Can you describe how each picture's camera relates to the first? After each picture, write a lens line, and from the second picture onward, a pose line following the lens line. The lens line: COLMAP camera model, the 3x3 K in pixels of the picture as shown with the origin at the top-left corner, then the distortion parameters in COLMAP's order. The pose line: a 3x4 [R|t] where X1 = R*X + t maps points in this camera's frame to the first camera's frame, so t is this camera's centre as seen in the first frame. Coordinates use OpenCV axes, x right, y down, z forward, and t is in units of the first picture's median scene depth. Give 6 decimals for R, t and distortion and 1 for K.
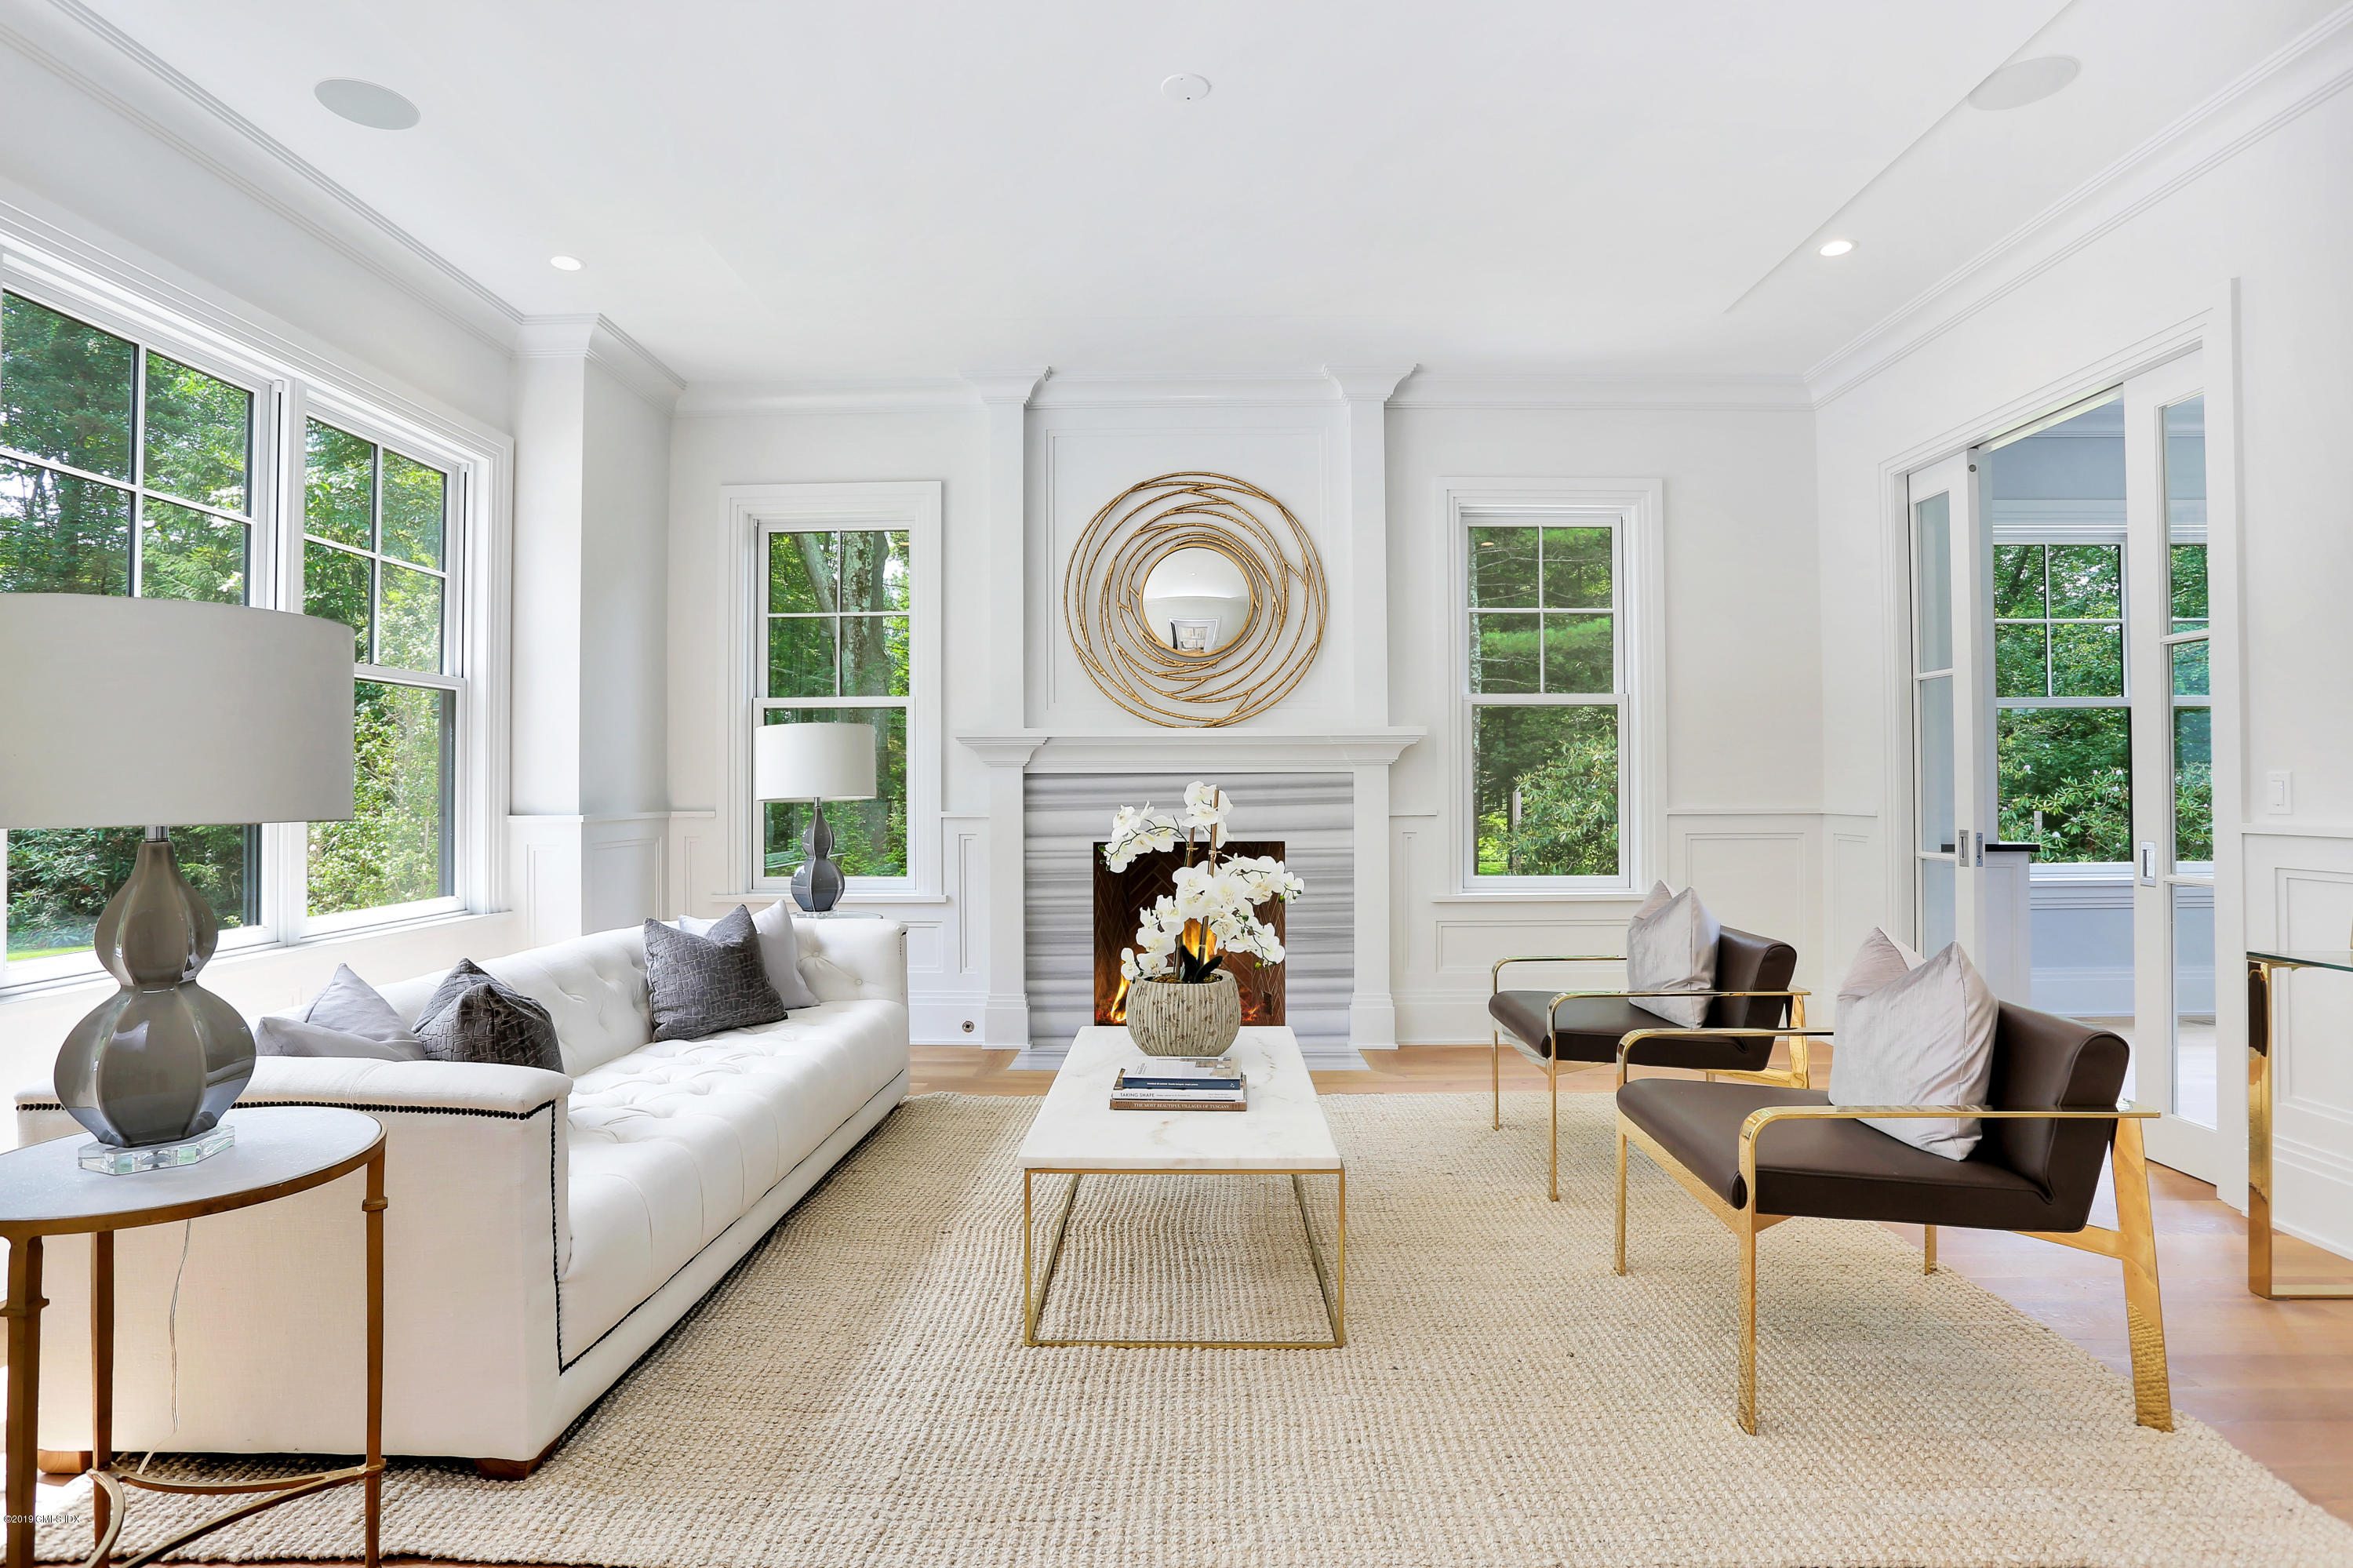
lens RADIAL K [[1133.7, 0, 1180.6], [0, 1133.7, 778.5], [0, 0, 1]] dist [-0.047190, 0.003418]
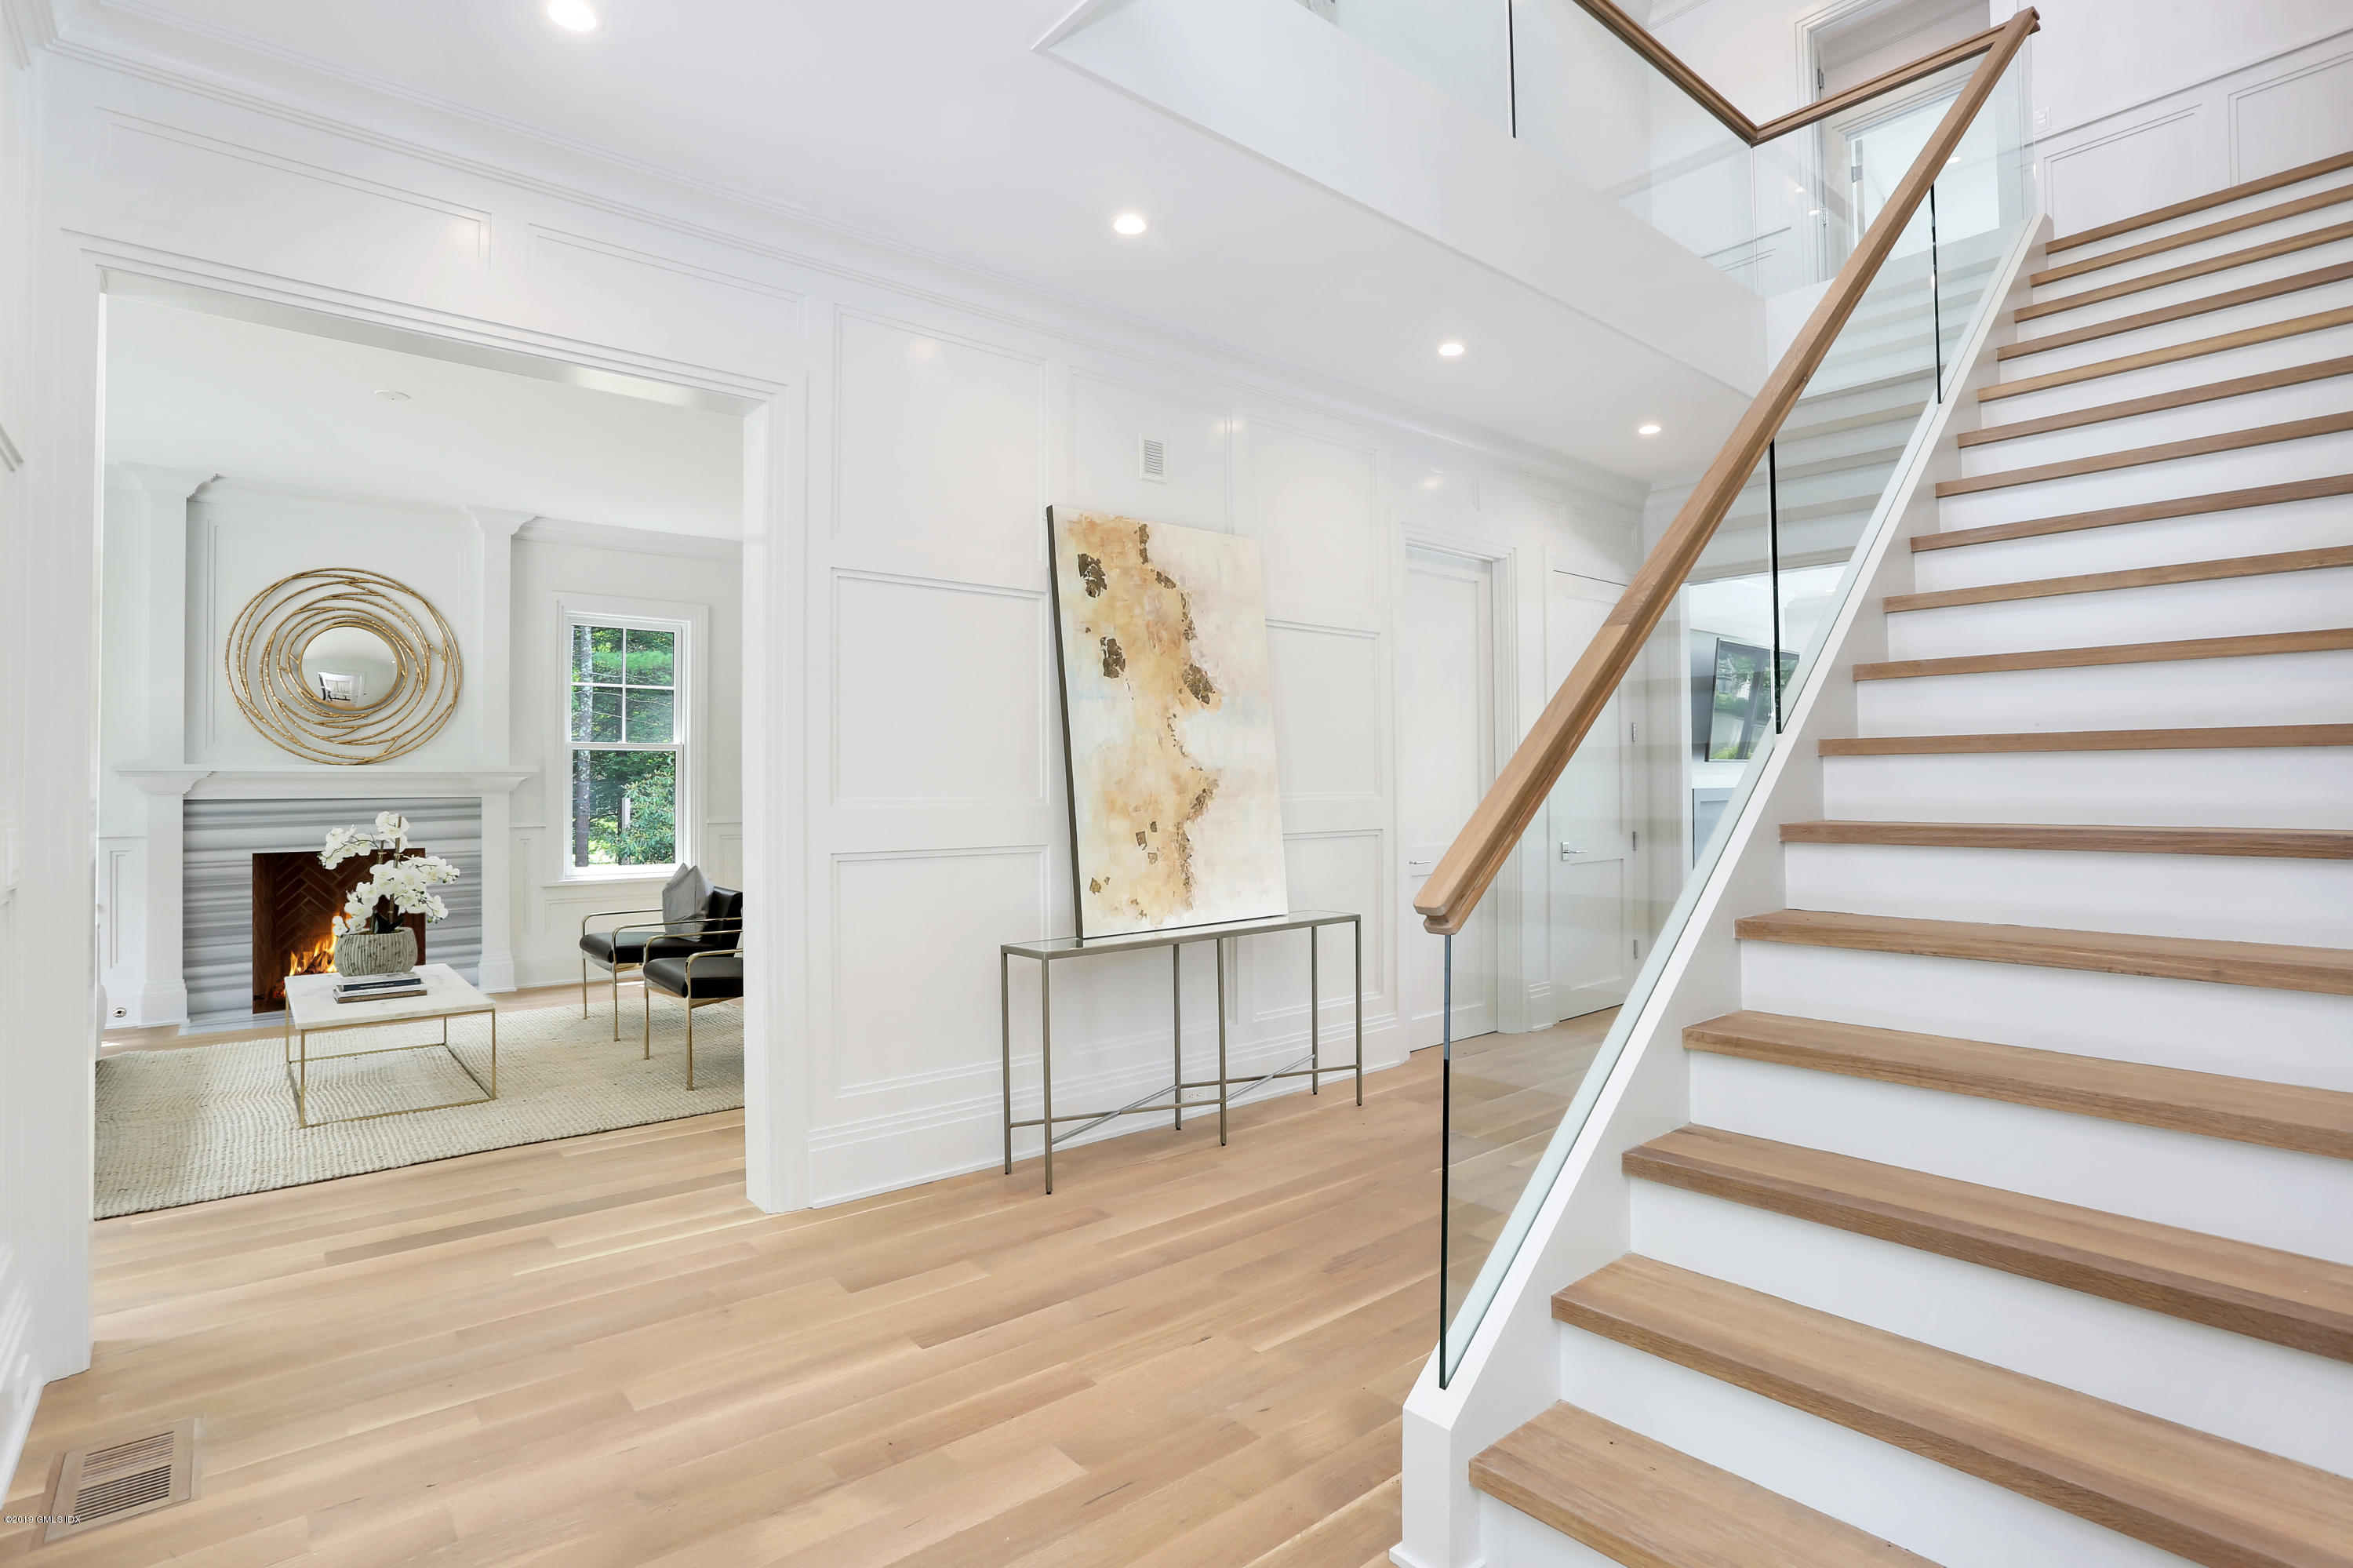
lens RADIAL K [[1133.7, 0, 1163.4], [0, 1133.7, 768.4], [0, 0, 1]] dist [-0.047190, 0.003418]
pose [[0.751246, 0.007825, 0.659976, -0.124930], [-0.003687, 0.999964, -0.007658, -0.033157], [-0.660012, 0.003320, 0.751248, -0.598081]]
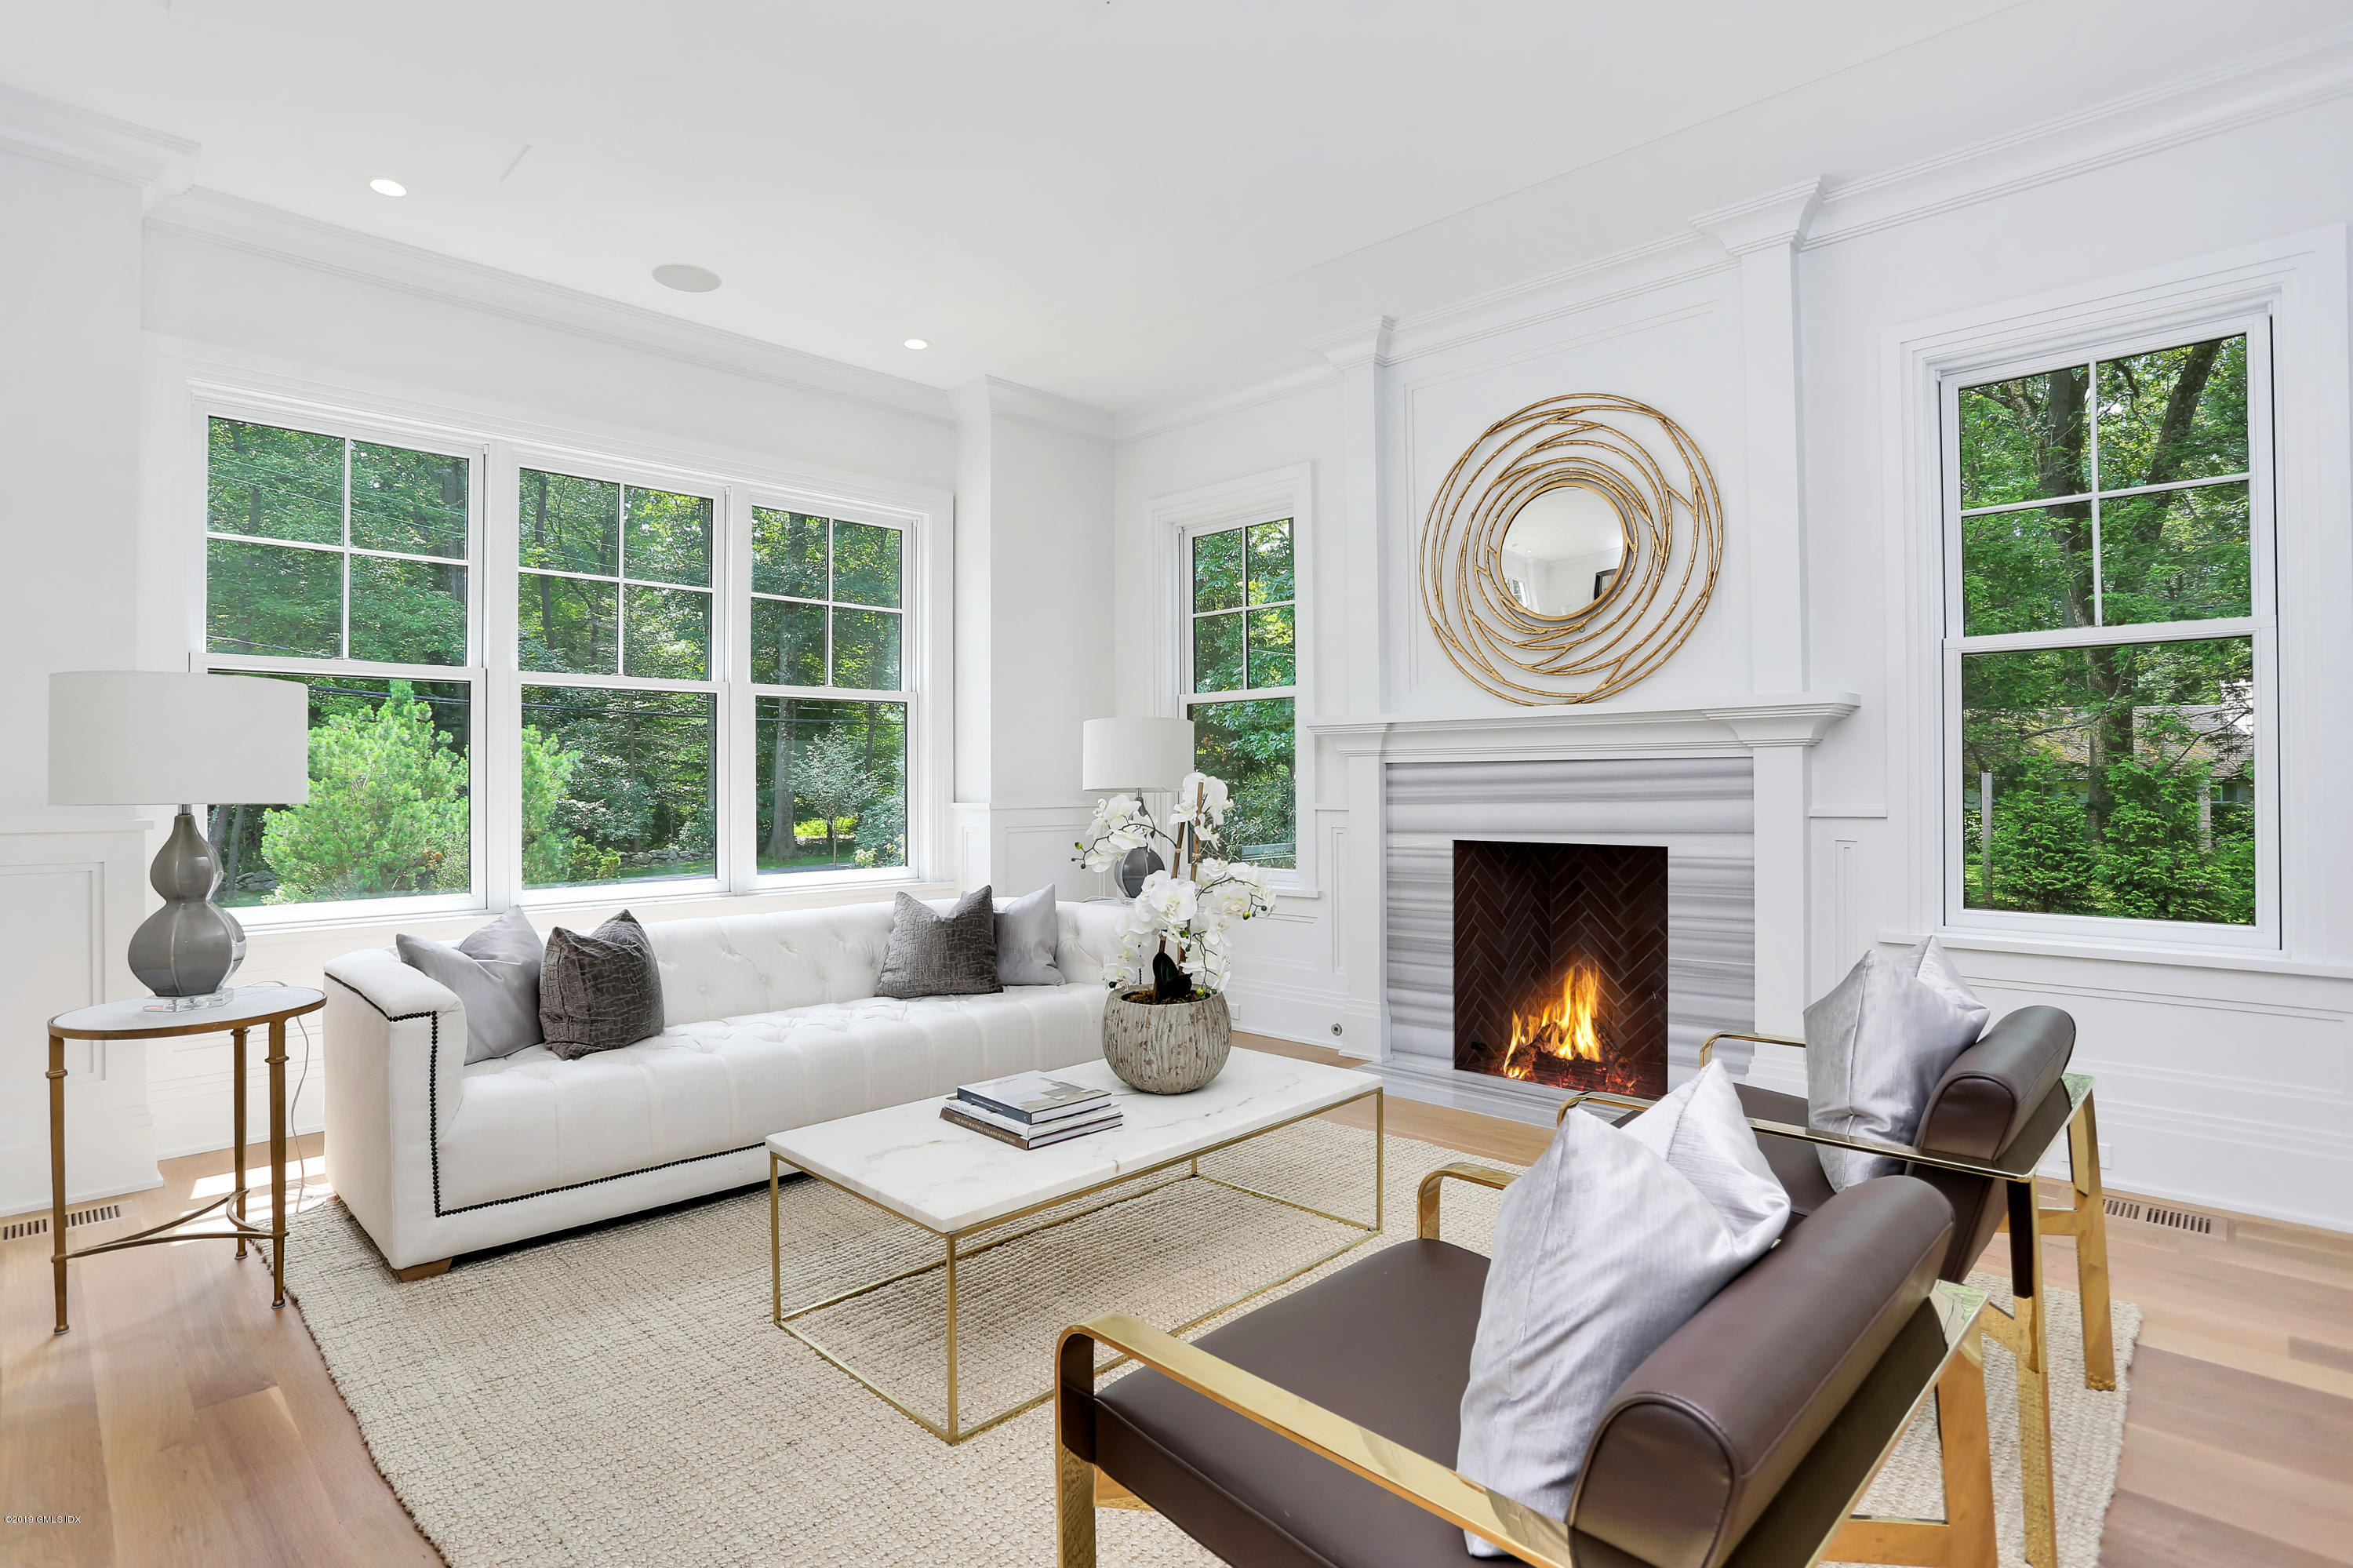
lens RADIAL K [[1133.7, 0, 1181.0], [0, 1133.7, 770.8], [0, 0, 1]] dist [-0.047190, 0.003418]
pose [[0.755686, -0.006055, -0.654906, 0.344916], [0.007729, 0.999970, -0.000327, 0.000856], [0.654888, -0.004815, 0.755710, 0.198417]]
